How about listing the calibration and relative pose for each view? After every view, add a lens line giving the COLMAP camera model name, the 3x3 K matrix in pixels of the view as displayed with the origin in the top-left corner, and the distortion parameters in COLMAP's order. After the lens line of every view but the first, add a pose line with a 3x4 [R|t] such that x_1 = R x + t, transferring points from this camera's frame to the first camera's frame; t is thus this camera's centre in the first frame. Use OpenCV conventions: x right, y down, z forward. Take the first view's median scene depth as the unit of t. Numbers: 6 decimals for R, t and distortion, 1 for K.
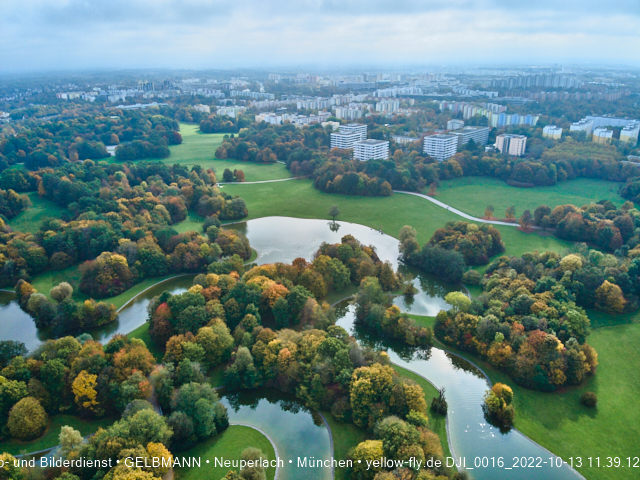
lens RADIAL K [[460.8, 0, 319.5], [0, 460.8, 242.3], [0, 0, 1]] dist [0.126709, -0.233783]
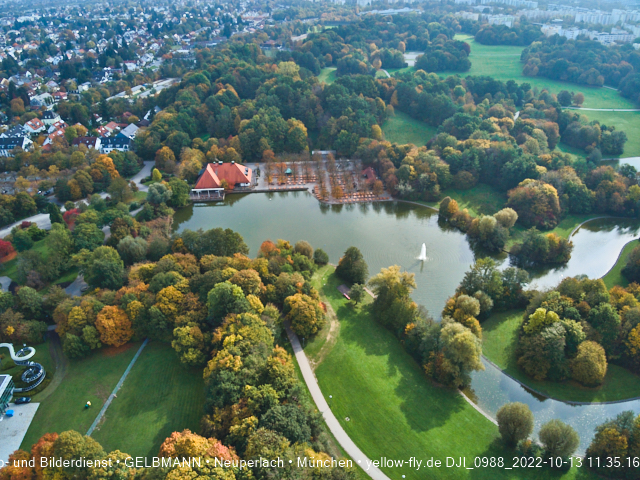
lens RADIAL K [[462.1, 0, 319.0], [0, 462.1, 240.5], [0, 0, 1]] dist [0.113378, -0.210243]
pose [[0.926117, 0.187971, -0.327068, -0.493120], [-0.130847, 0.973252, 0.188840, 0.017337], [0.353816, -0.132092, 0.925941, -0.023739]]
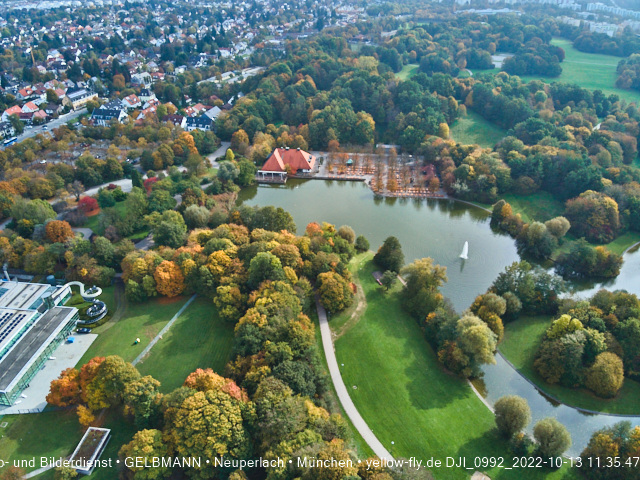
lens RADIAL K [[460.8, 0, 319.5], [0, 460.8, 242.3], [0, 0, 1]] dist [0.126709, -0.233783]
pose [[0.835965, 0.294911, -0.462807, -0.427827], [-0.209034, 0.950875, 0.228344, 0.018252], [0.507413, -0.094145, 0.856545, -0.044255]]
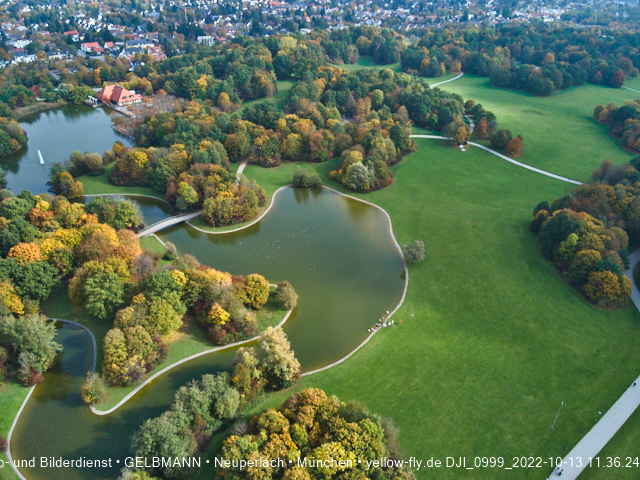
lens RADIAL K [[462.1, 0, 319.0], [0, 462.1, 240.5], [0, 0, 1]] dist [0.113378, -0.210243]
pose [[0.310667, 0.516254, -0.798103, 0.568377], [-0.361357, 0.840753, 0.403182, -0.343146], [0.879151, 0.163144, 0.447746, 0.850318]]
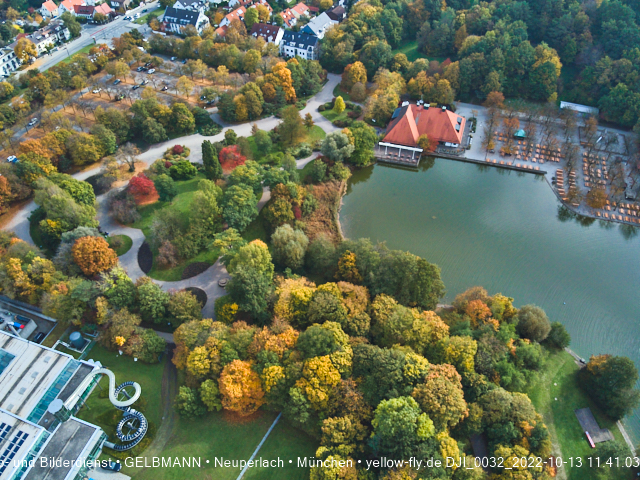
lens RADIAL K [[462.1, 0, 319.0], [0, 462.1, 240.5], [0, 0, 1]] dist [0.113378, -0.210243]
pose [[0.709898, 0.505328, -0.490599, -0.718546], [-0.257938, 0.834715, 0.486538, -0.064716], [0.655372, -0.218849, 0.722906, 0.190249]]
